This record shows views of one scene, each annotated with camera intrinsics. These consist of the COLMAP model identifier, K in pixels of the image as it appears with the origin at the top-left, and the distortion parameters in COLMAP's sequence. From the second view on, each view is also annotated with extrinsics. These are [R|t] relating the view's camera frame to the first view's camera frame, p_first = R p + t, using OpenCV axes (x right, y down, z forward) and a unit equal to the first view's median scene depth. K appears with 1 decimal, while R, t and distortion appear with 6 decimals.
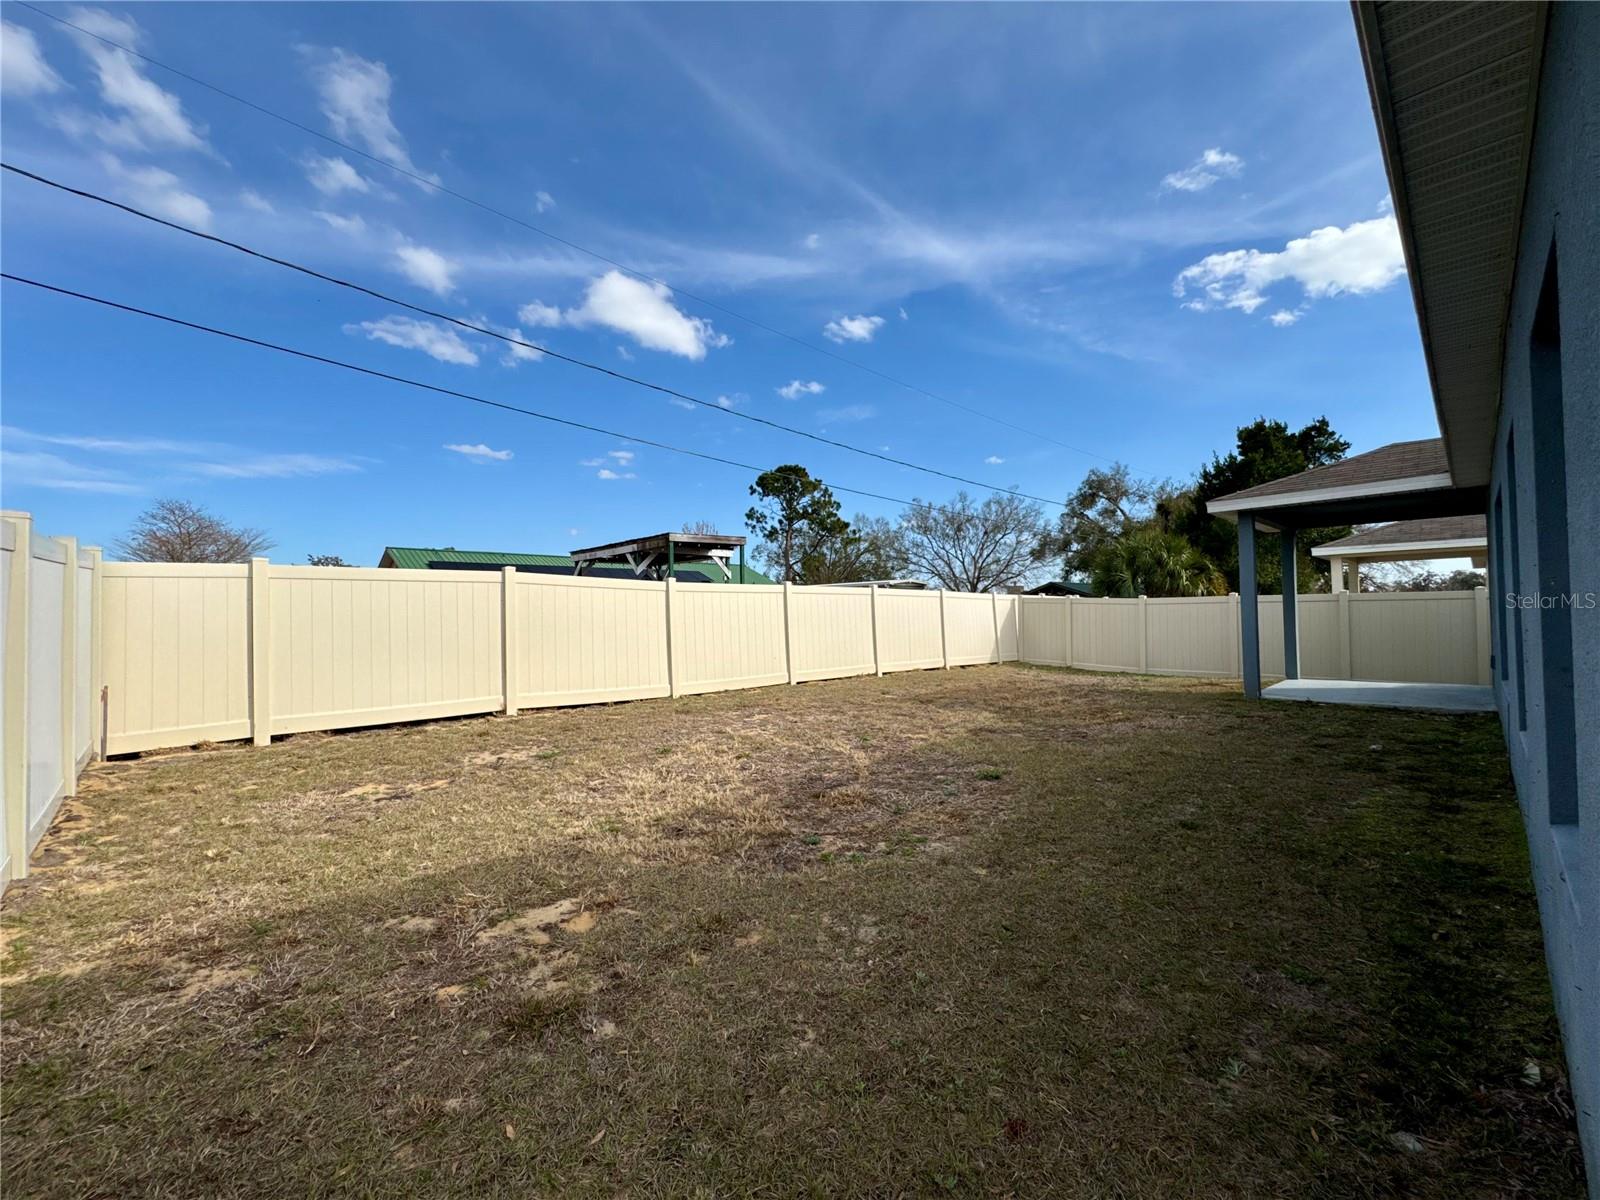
lens RADIAL K [[642.4, 0, 800.0], [0, 642.4, 600.0], [0, 0, 1]] dist [0.000061, -0.000003]
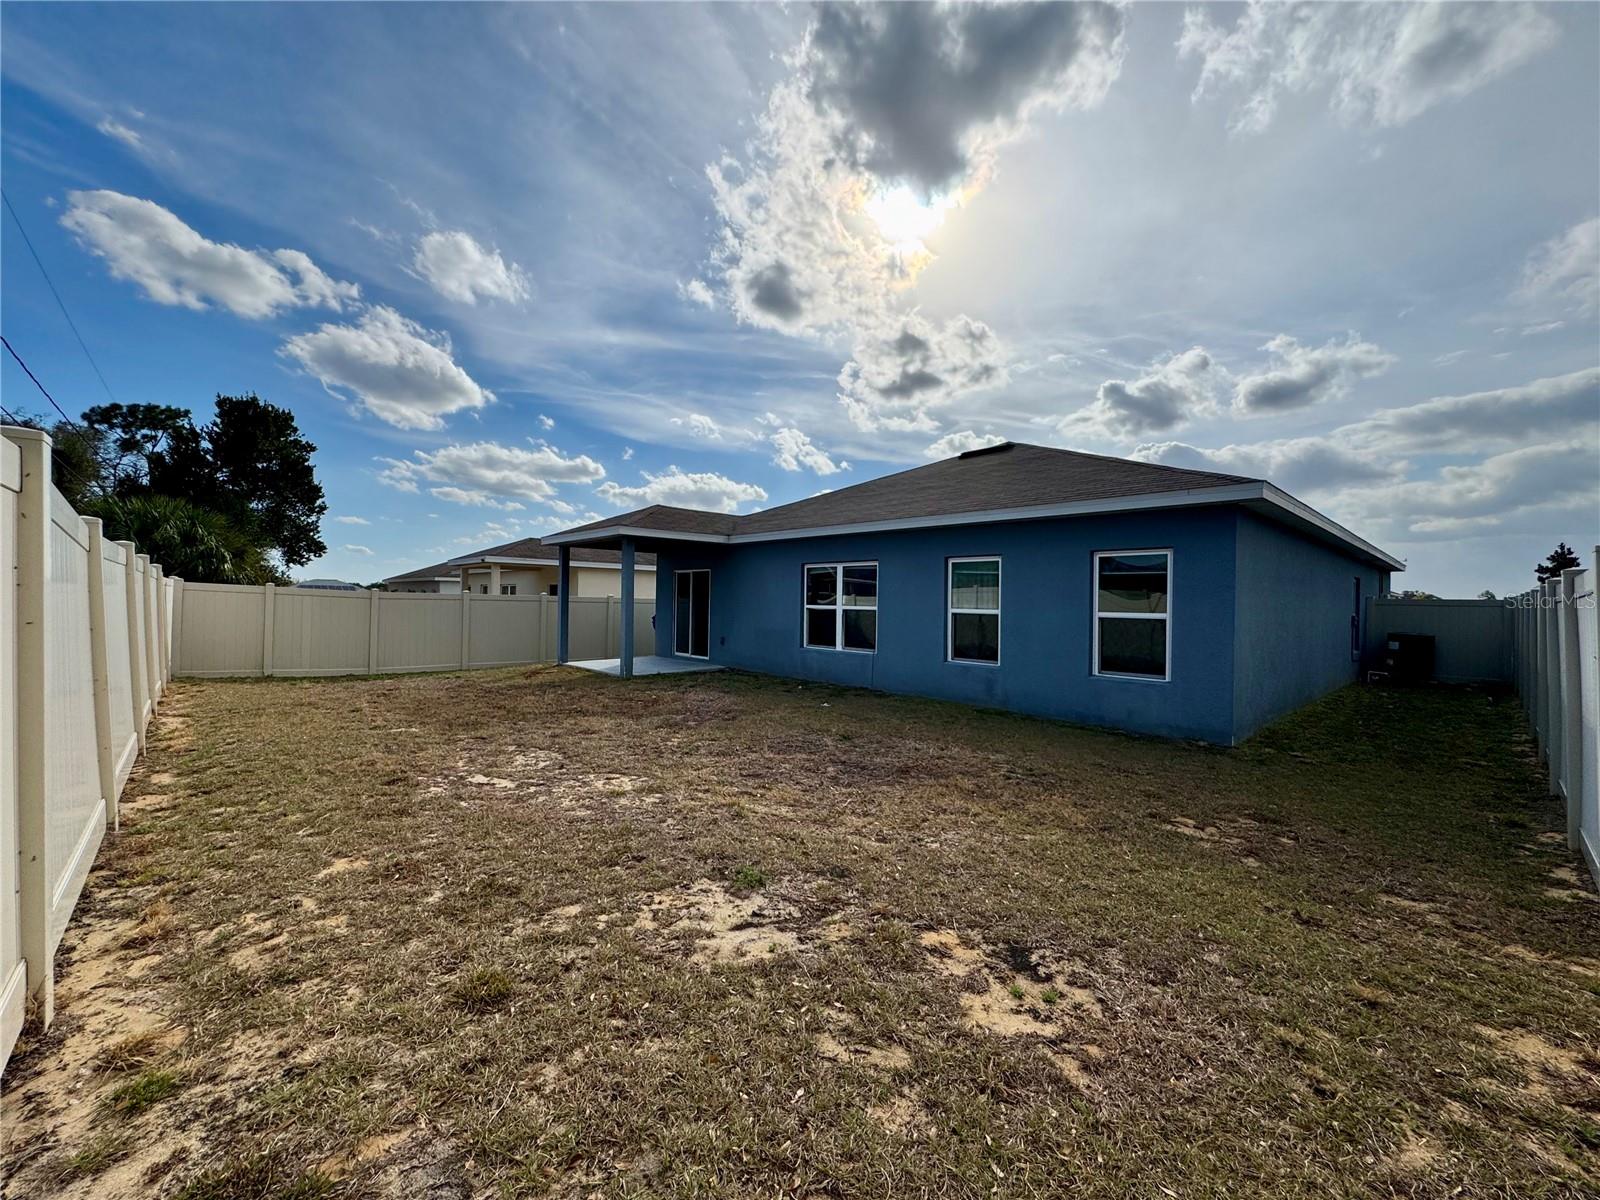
lens RADIAL K [[642.4, 0, 800.0], [0, 642.4, 600.0], [0, 0, 1]] dist [0.000061, -0.000003]
pose [[0.015418, 0.022809, 0.999621, -0.756551], [-0.040114, 0.998949, -0.022175, 0.010437], [-0.999076, -0.039757, 0.016317, 0.750934]]
